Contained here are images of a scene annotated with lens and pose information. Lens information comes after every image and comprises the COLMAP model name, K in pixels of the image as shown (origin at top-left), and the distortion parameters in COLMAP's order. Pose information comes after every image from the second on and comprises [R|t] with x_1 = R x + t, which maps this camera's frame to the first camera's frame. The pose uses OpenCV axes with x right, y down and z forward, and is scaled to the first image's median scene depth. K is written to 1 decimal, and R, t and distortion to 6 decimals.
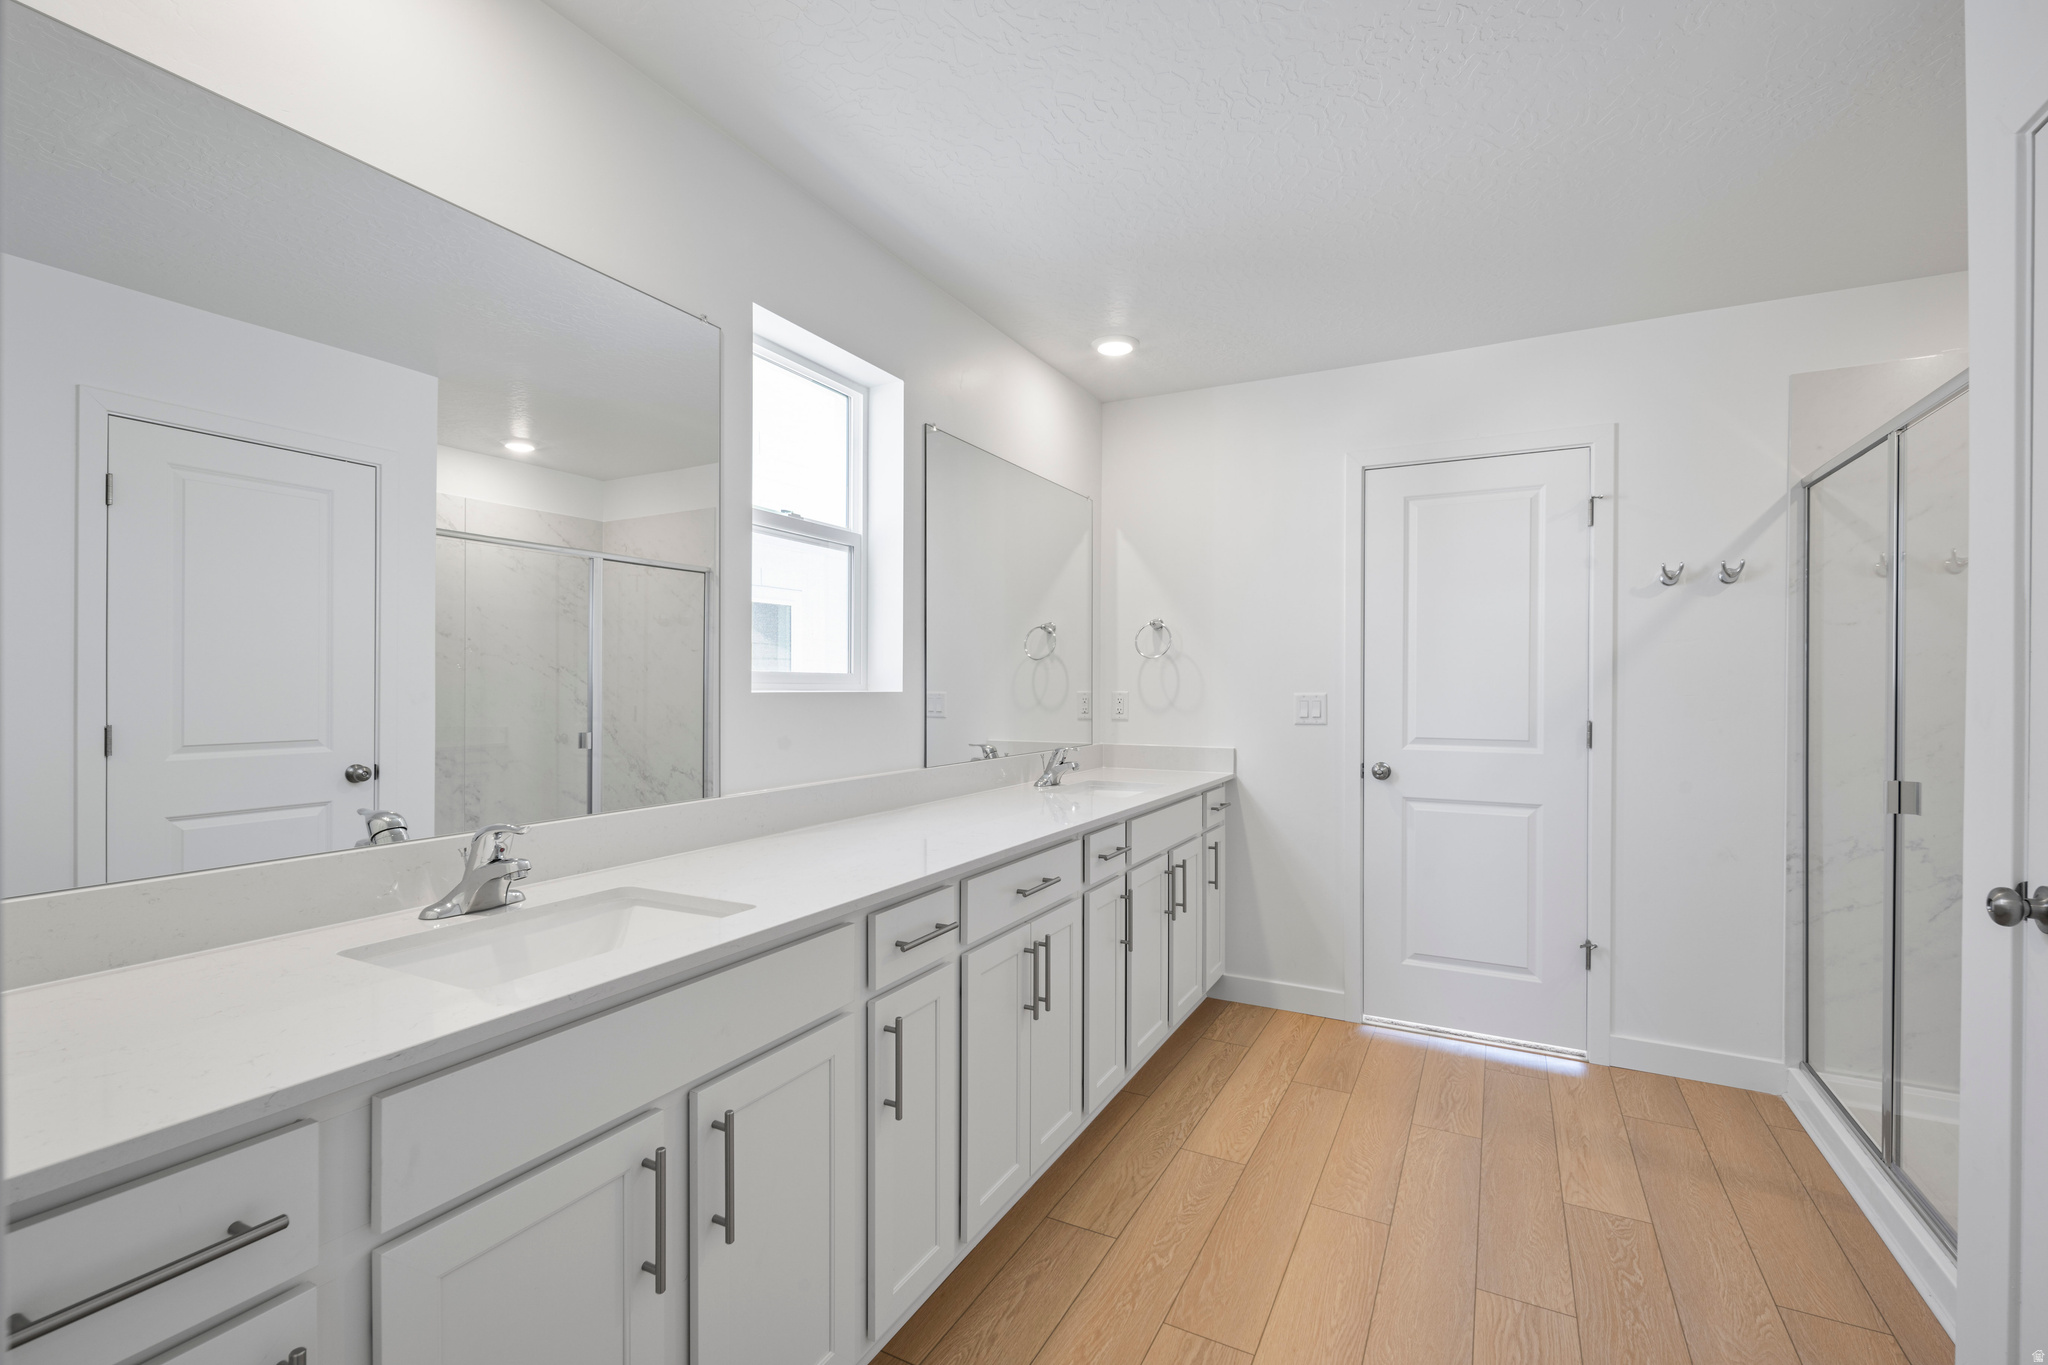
lens RADIAL K [[899.3, 0, 1025.8], [0, 899.3, 674.3], [0, 0, 1]] dist [0.003982, -0.002482]
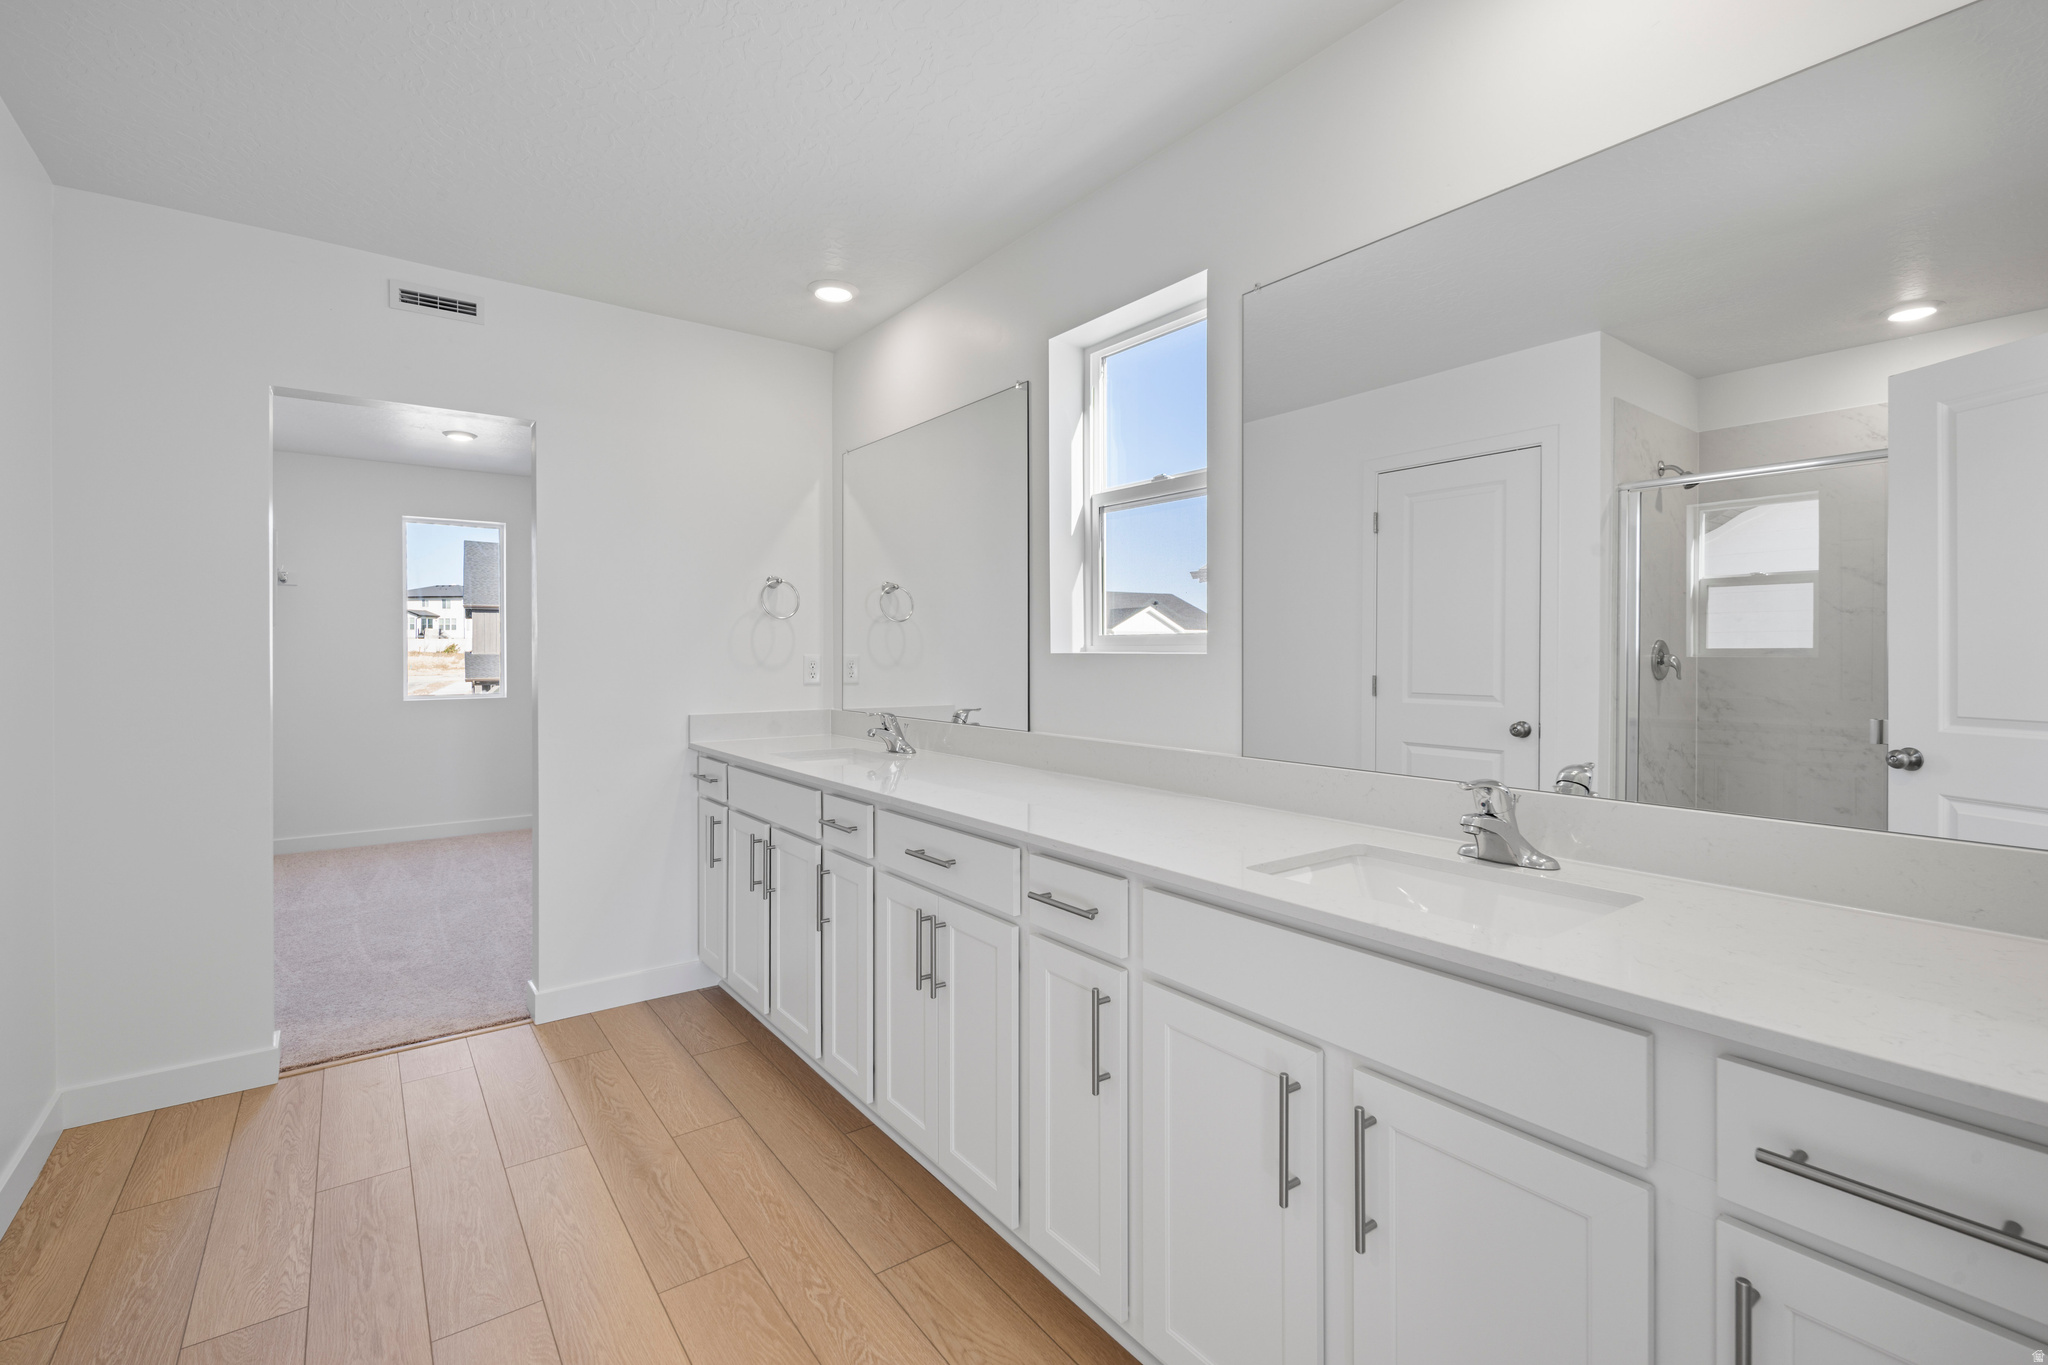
lens RADIAL K [[899.2, 0, 1025.2], [0, 899.2, 641.9], [0, 0, 1]] dist [-0.000145, -0.000678]
pose [[-0.427606, -0.009214, -0.903918, 0.793902], [0.006810, 0.999887, -0.013414, 0.020782], [0.903940, -0.011891, -0.427495, 1.435867]]
